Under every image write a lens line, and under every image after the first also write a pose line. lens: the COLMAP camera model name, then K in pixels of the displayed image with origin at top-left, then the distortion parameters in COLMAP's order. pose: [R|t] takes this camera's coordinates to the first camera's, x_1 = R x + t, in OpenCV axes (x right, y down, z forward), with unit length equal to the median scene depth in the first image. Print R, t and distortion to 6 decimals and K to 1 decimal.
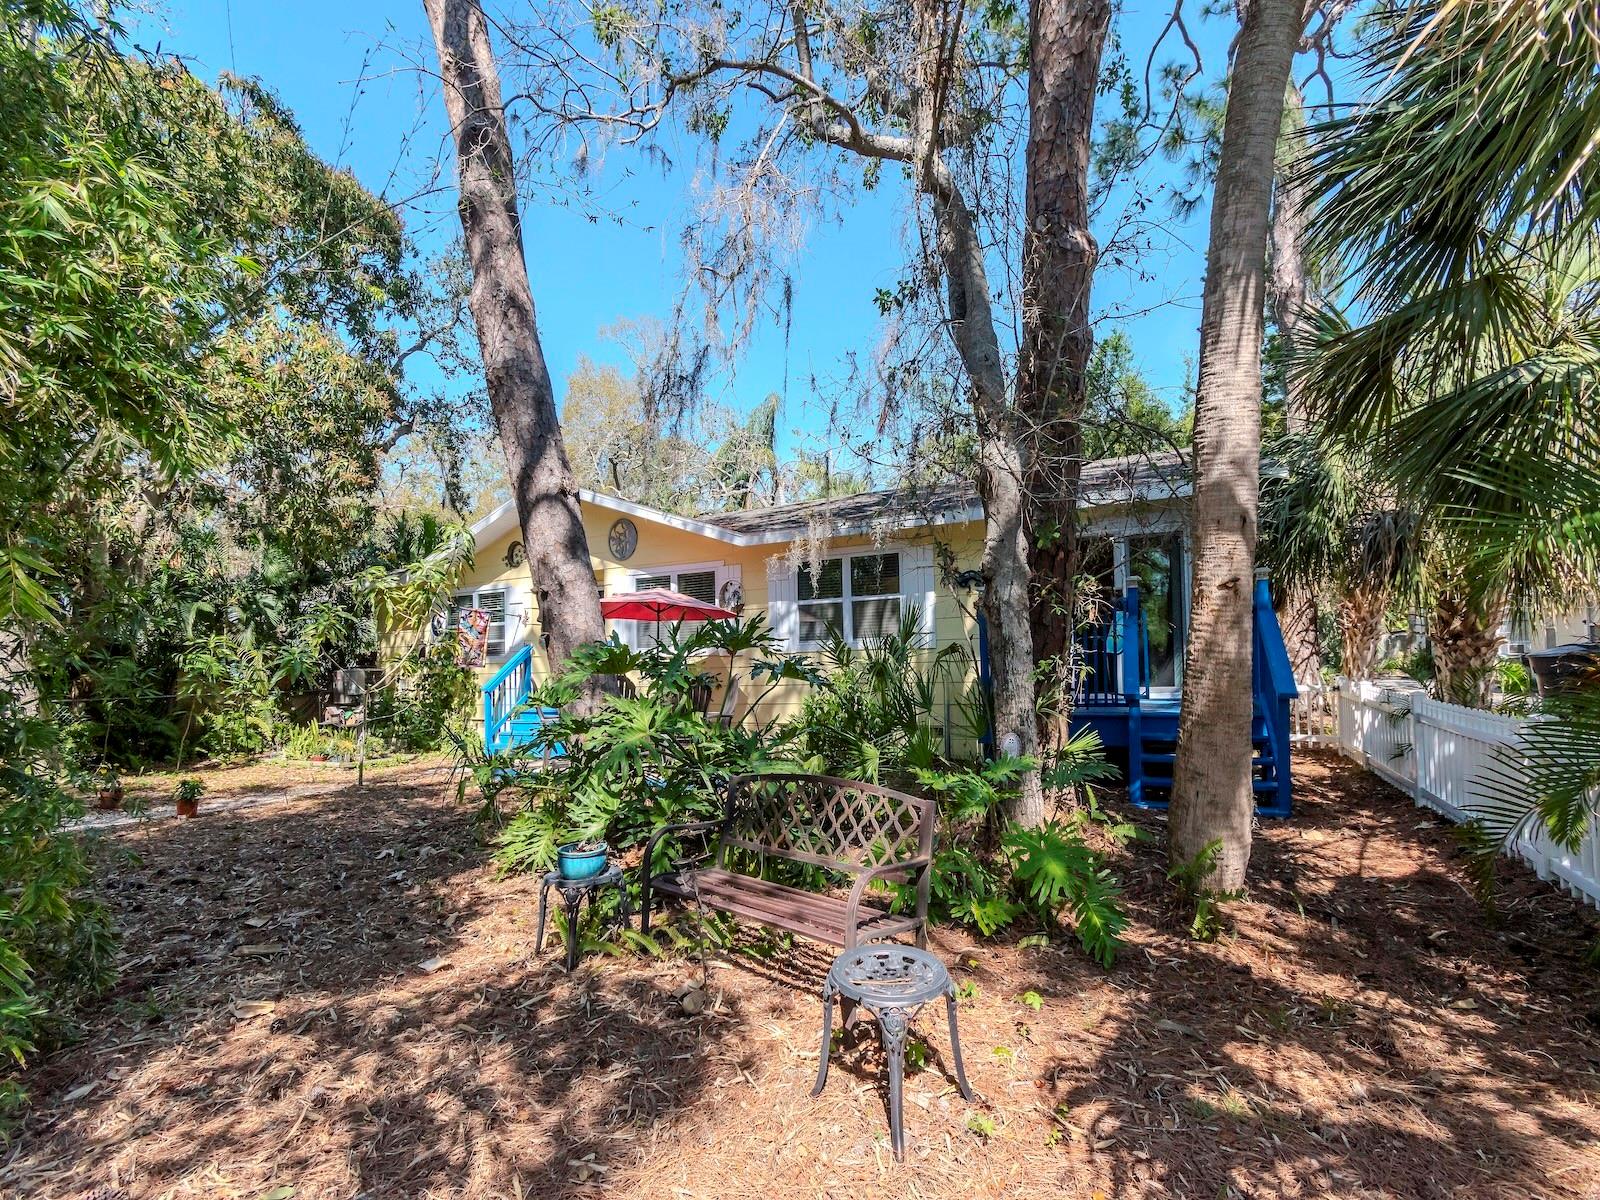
lens RADIAL K [[715.3, 0, 803.8], [0, 715.3, 598.7], [0, 0, 1]] dist [0.000434, -0.000024]
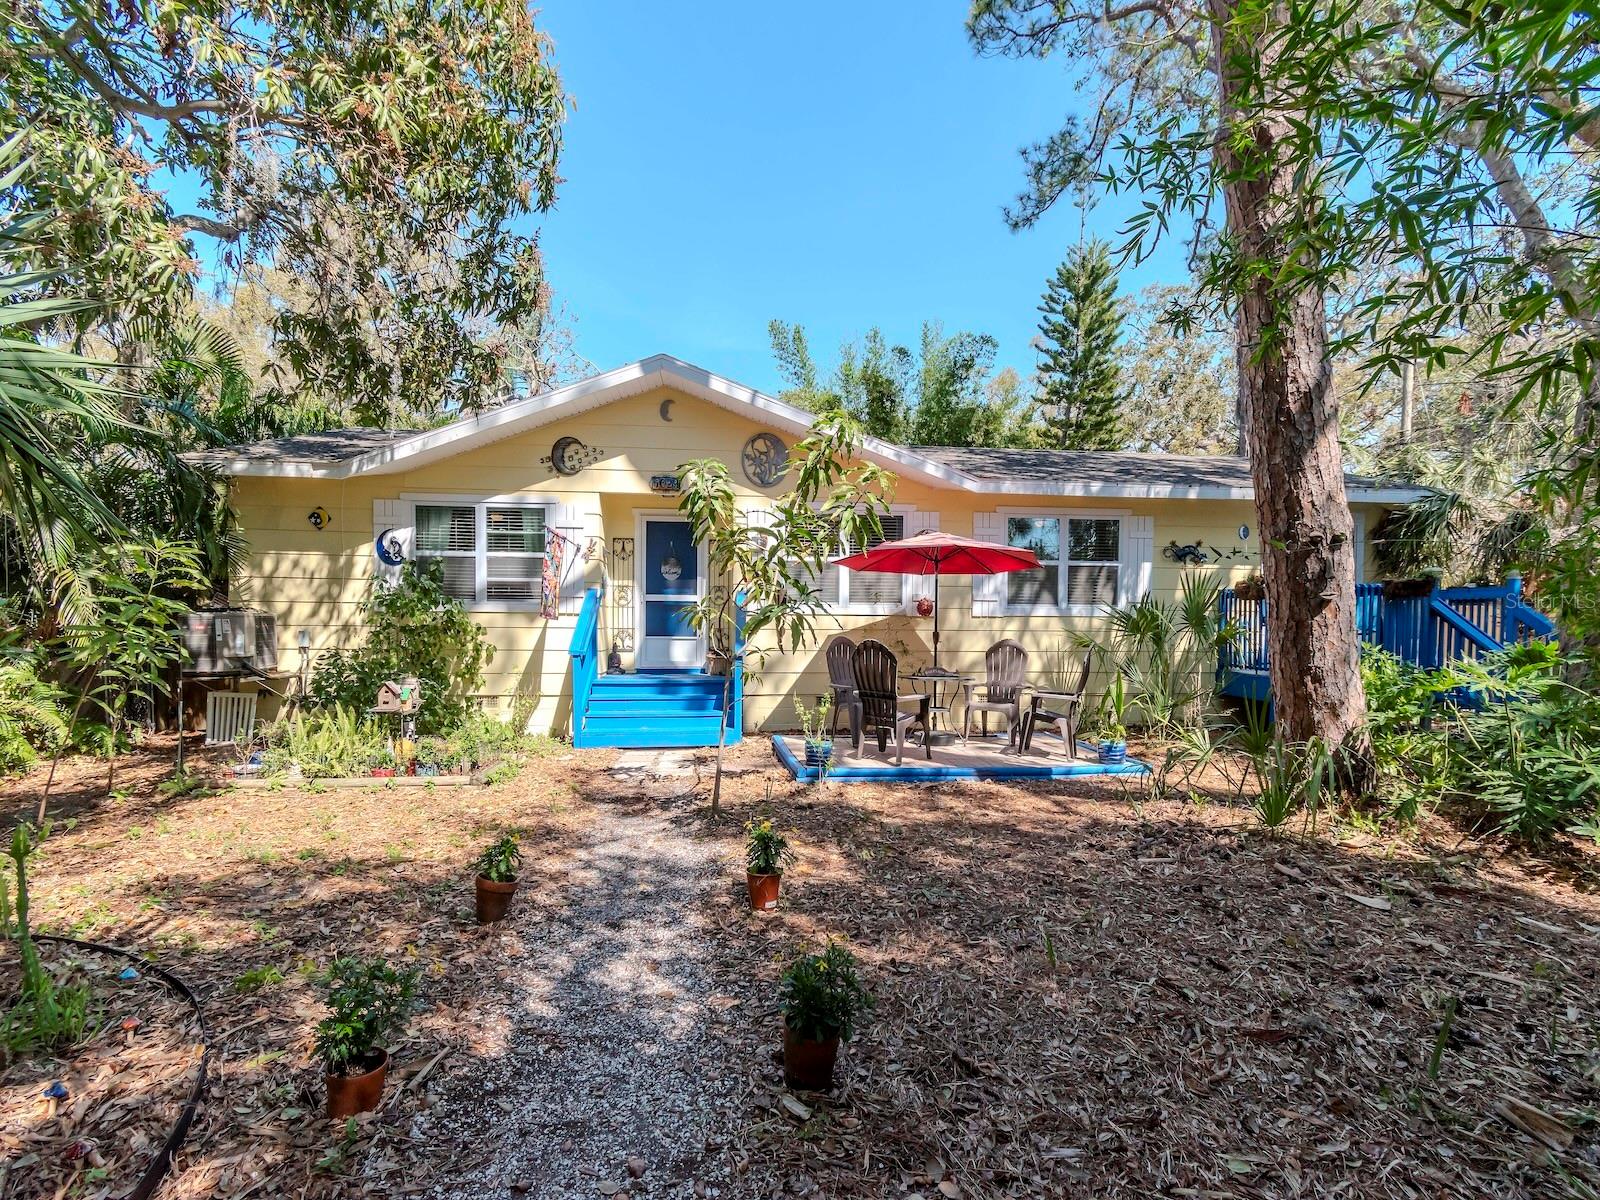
lens RADIAL K [[730.1, 0, 796.6], [0, 730.1, 605.3], [0, 0, 1]] dist [0.005312, 0.000637]
pose [[0.844344, 0.049770, 0.533485, -0.600375], [-0.077582, 0.996540, 0.029819, 0.044296], [-0.530155, -0.066566, 0.845283, 0.286112]]
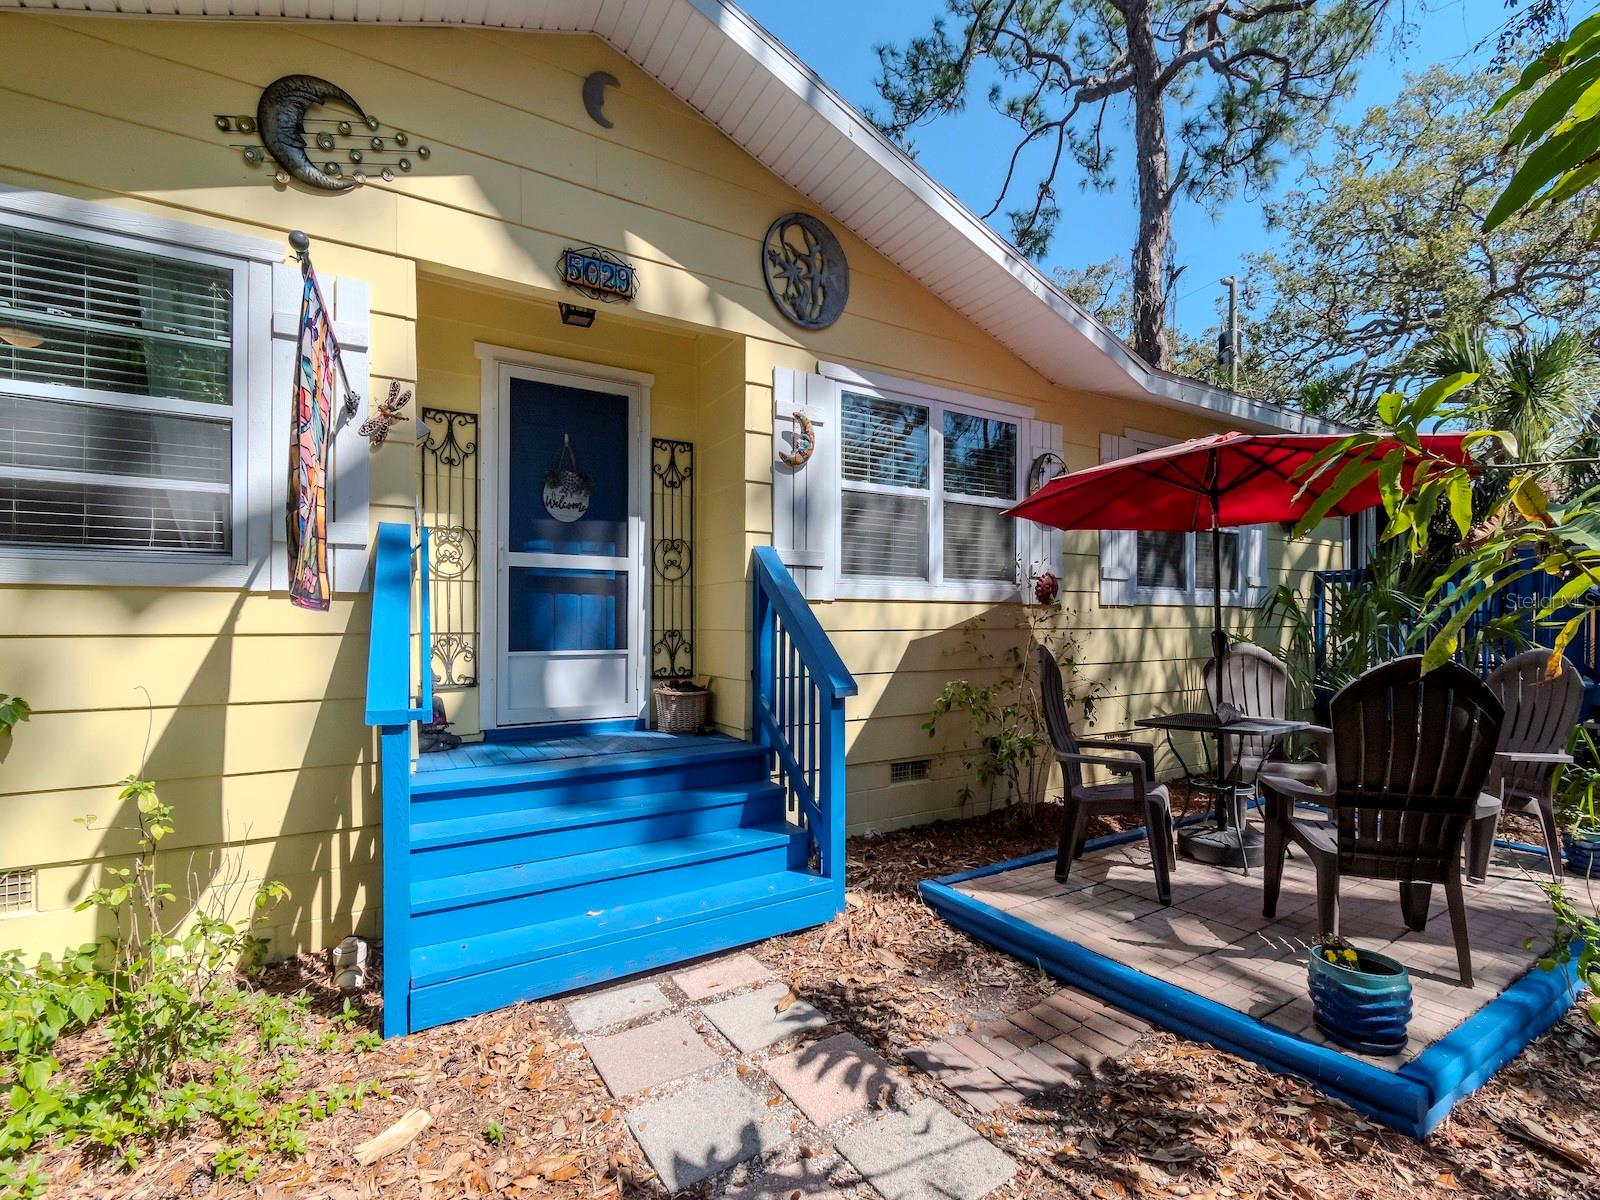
lens RADIAL K [[732.6, 0, 807.1], [0, 732.6, 602.2], [0, 0, 1]] dist [-0.002931, -0.000001]
pose [[0.531683, 0.054156, 0.845211, -0.525421], [-0.085508, 0.996287, -0.010046, 0.082719], [-0.842616, -0.066931, 0.534339, 0.742285]]
